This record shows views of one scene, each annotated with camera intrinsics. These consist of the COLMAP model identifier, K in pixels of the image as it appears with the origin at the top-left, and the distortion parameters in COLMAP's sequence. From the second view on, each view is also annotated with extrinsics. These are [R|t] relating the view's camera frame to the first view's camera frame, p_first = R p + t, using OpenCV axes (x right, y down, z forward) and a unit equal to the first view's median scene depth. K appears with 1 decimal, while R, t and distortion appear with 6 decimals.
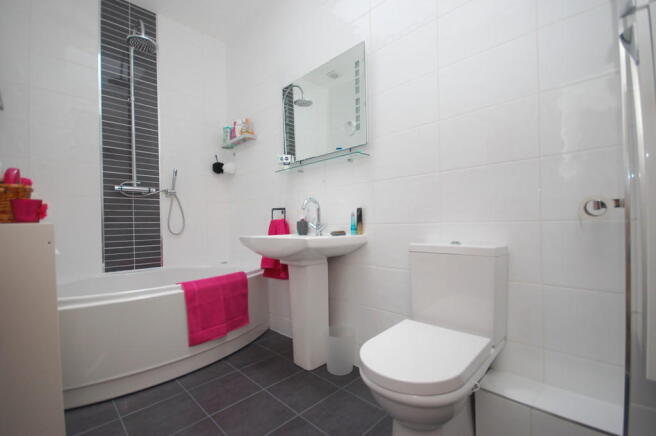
lens RADIAL K [[286.6, 0, 328.5], [0, 286.6, 222.2], [0, 0, 1]] dist [-0.001027, -0.000525]
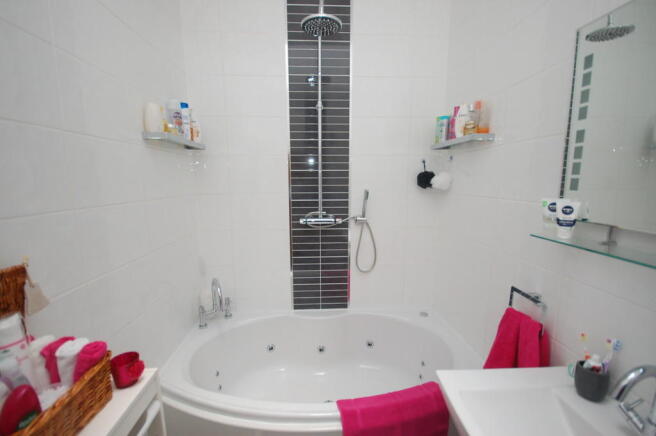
lens RADIAL K [[286.6, 0, 328.5], [0, 286.6, 222.2], [0, 0, 1]] dist [-0.001027, -0.000525]
pose [[0.747521, 0.124027, -0.652556, -0.112784], [-0.013108, 0.984976, 0.172193, -0.233528], [0.664109, -0.120165, 0.737916, 0.377229]]
